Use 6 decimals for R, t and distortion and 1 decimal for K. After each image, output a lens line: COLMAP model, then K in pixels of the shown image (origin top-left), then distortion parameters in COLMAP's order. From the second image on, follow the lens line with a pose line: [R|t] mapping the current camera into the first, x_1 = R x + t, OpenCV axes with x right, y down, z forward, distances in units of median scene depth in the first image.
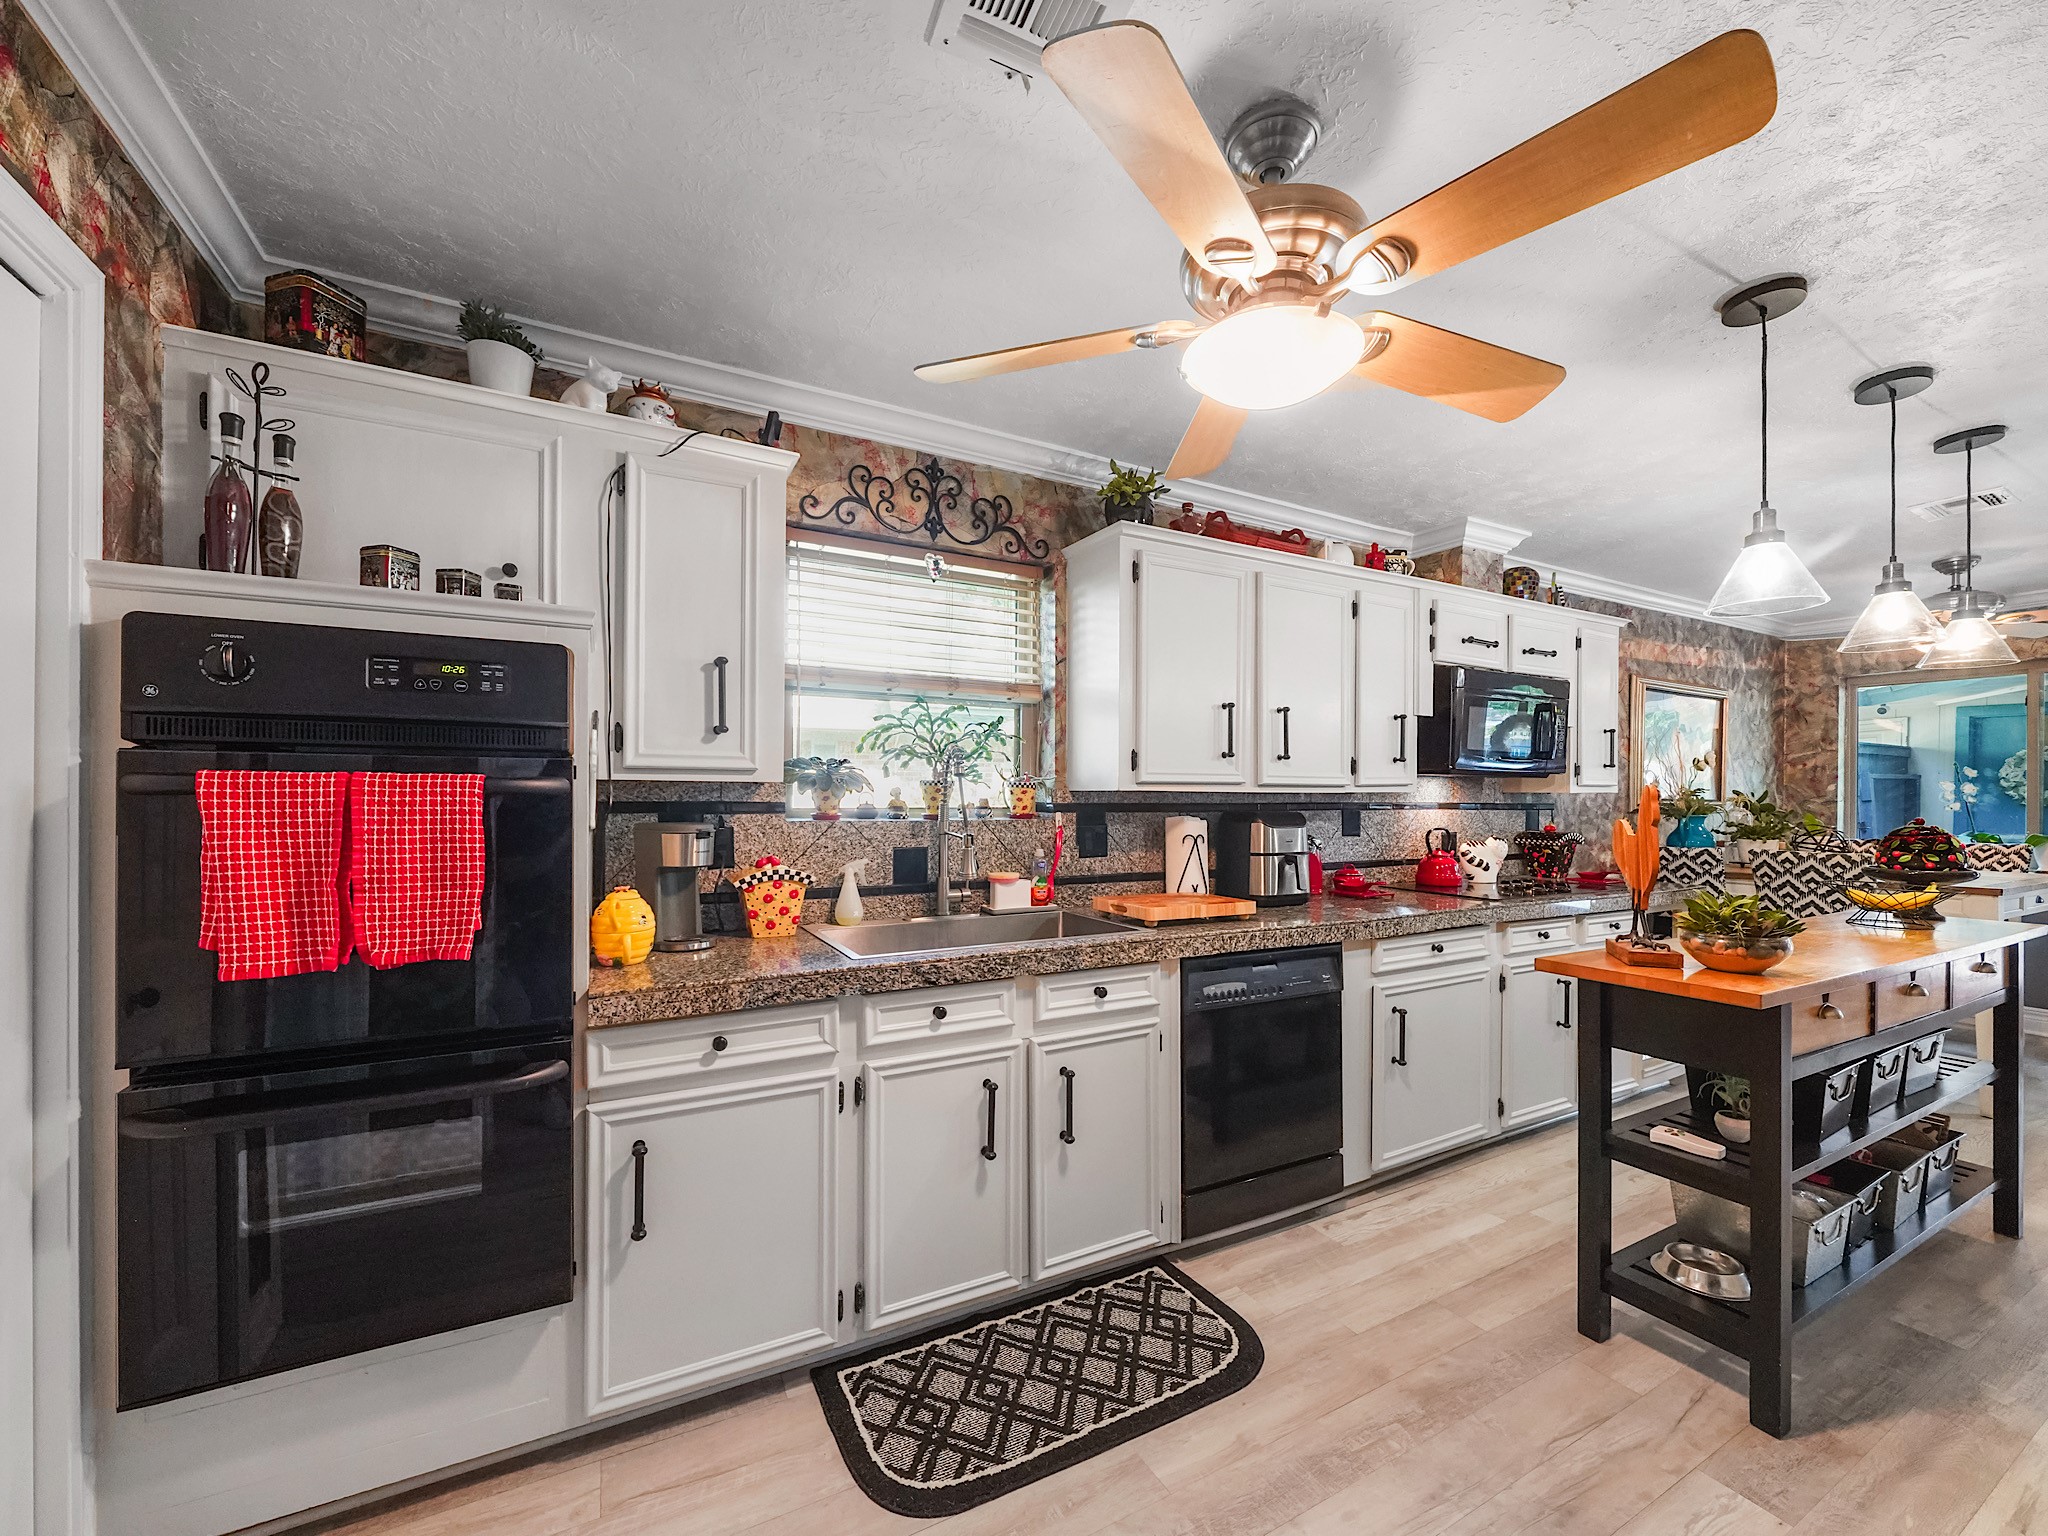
lens RADIAL K [[819.7, 0, 1030.1], [0, 819.7, 796.5], [0, 0, 1]] dist [-0.002751, -0.000235]
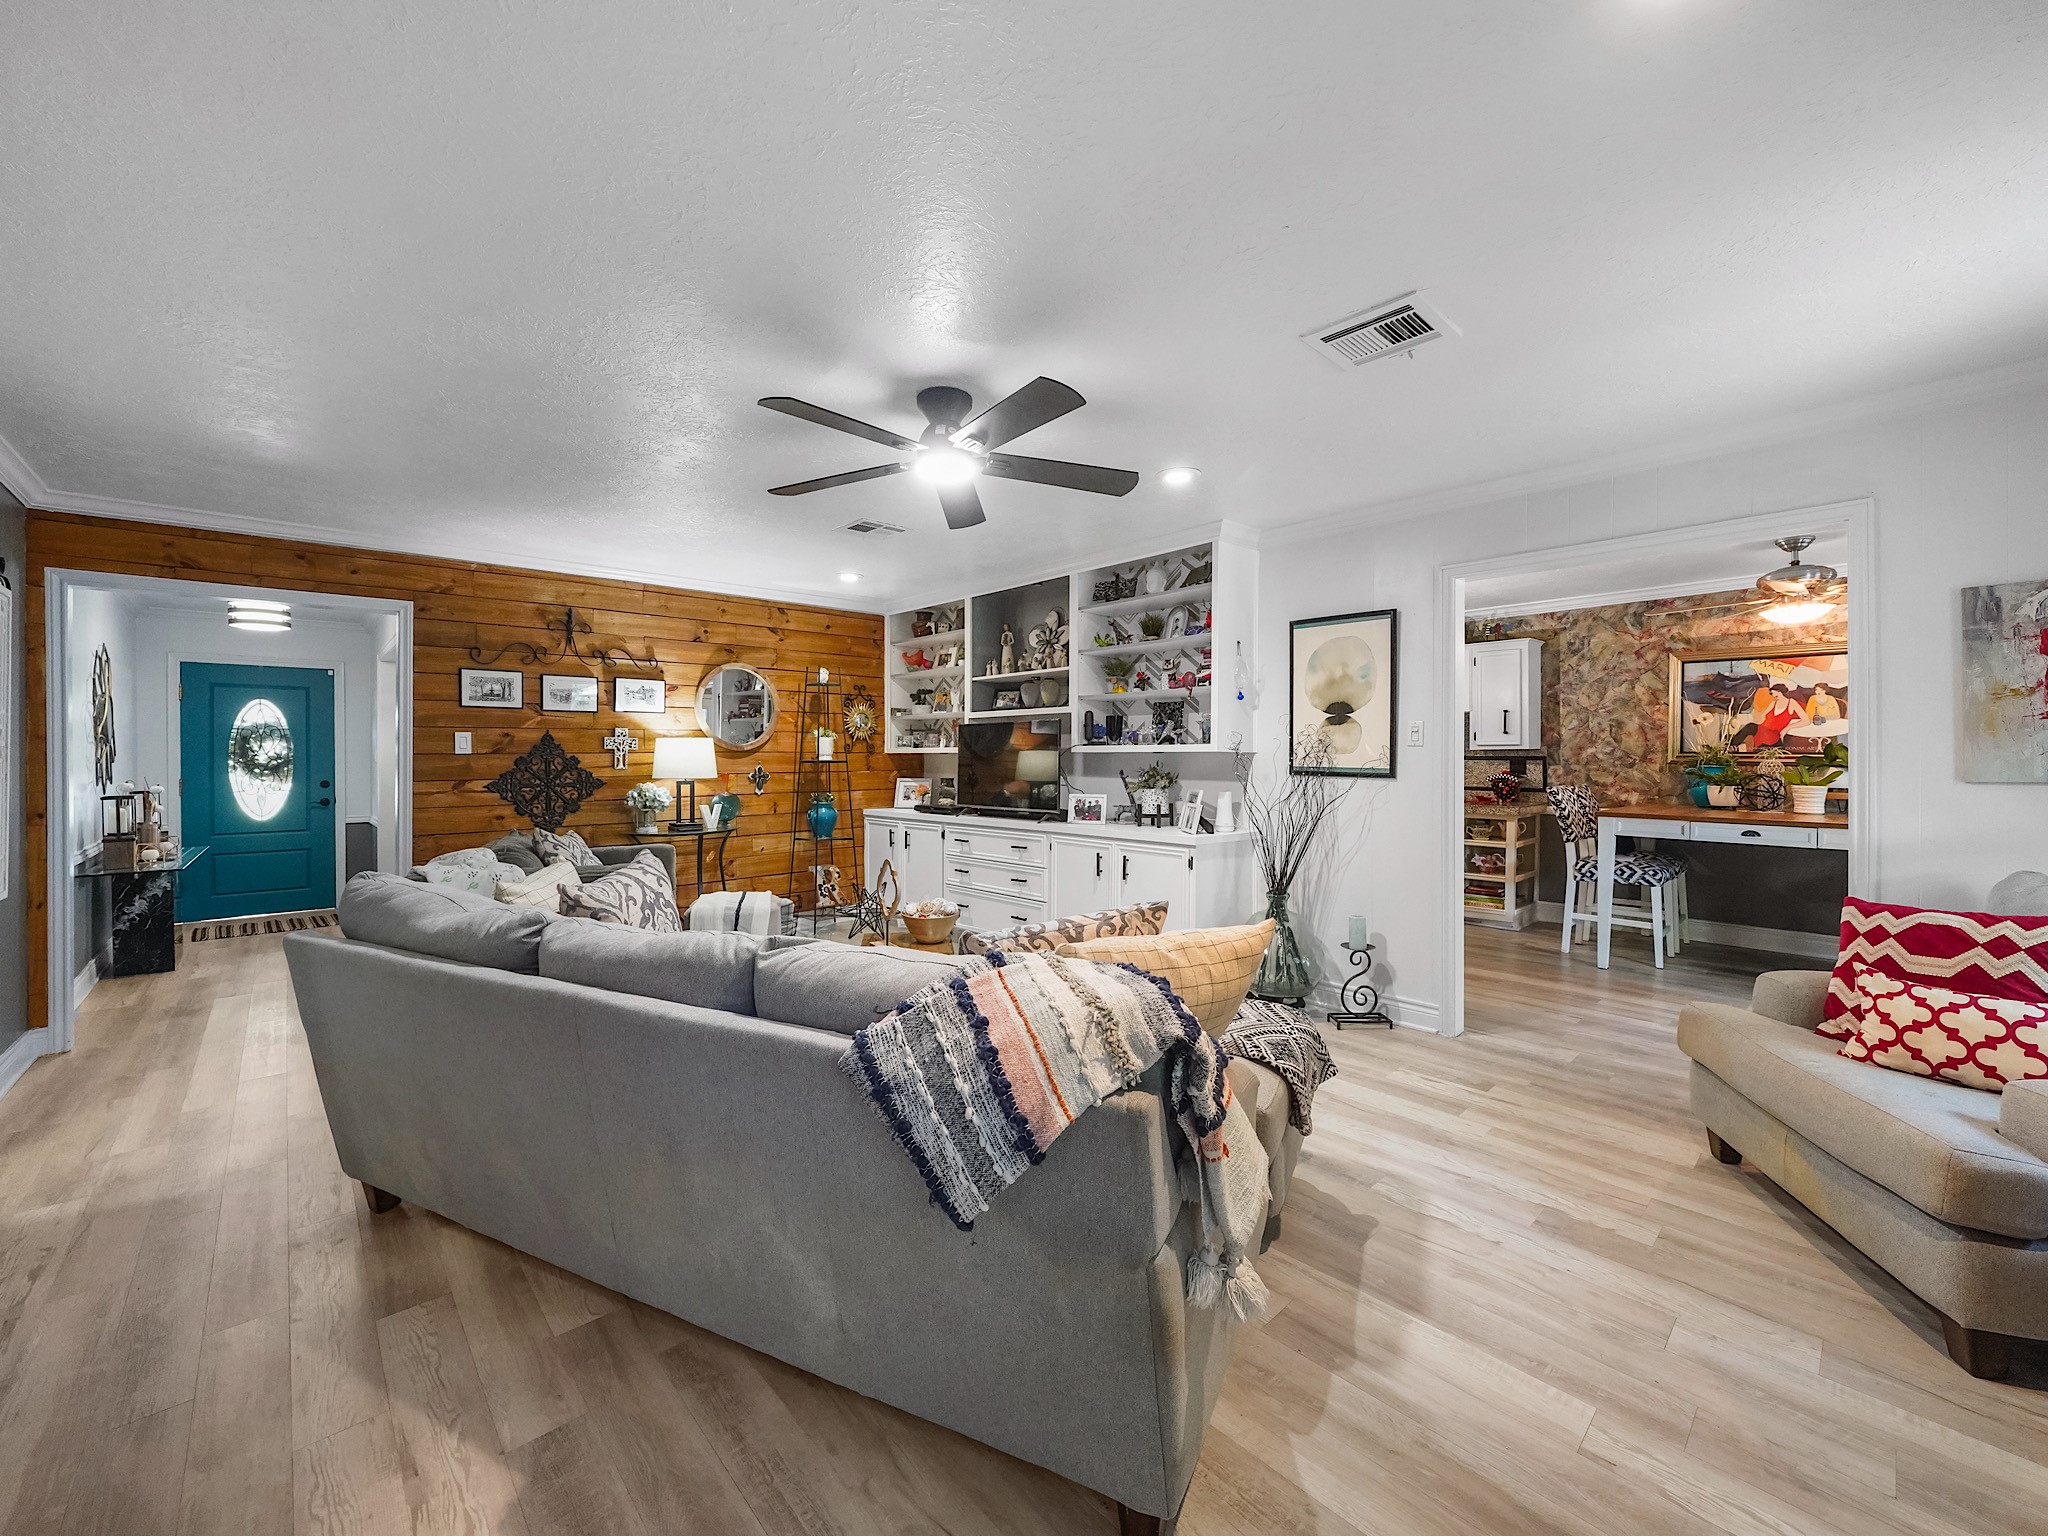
lens RADIAL K [[803.3, 0, 1020.4], [0, 803.3, 763.0], [0, 0, 1]] dist [-0.008195, -0.000098]
pose [[0.244619, 0.002503, -0.969616, 1.430586], [0.001230, 0.999995, 0.002892, 0.012175], [0.969619, -0.001900, 0.244615, -0.225931]]
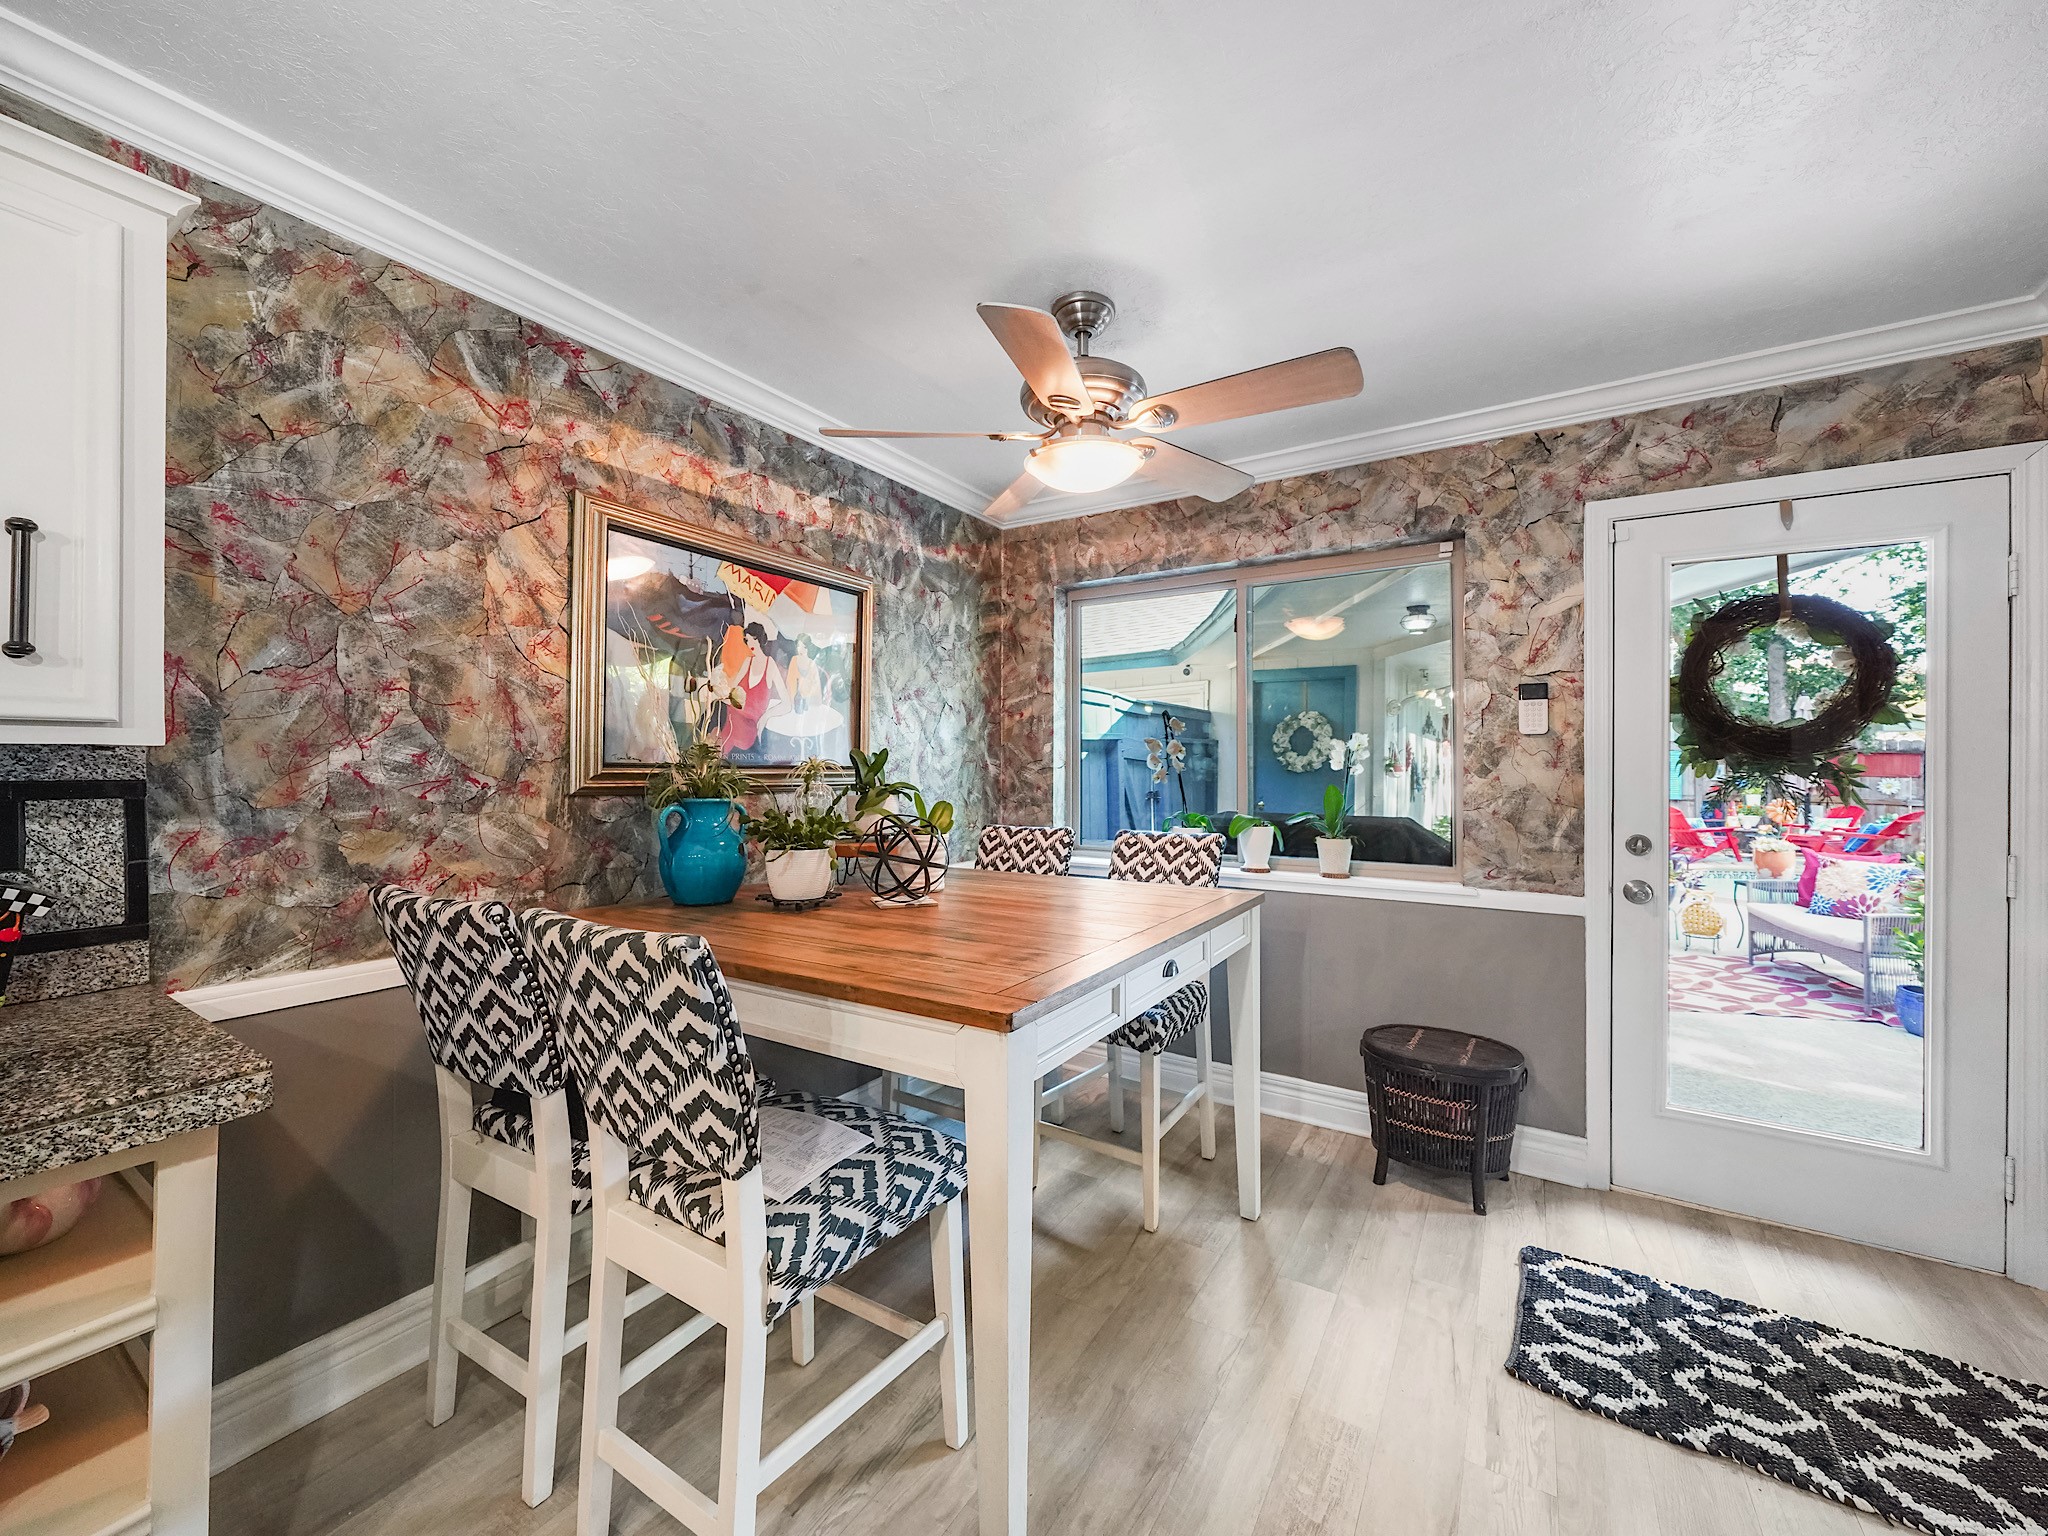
lens RADIAL K [[803.3, 0, 1020.4], [0, 803.3, 763.0], [0, 0, 1]] dist [-0.008195, -0.000098]
pose [[0.872783, -0.001566, 0.488106, 0.625641], [0.002692, 0.999995, -0.001605, 0.002692], [-0.488101, 0.002715, 0.872783, 0.419566]]
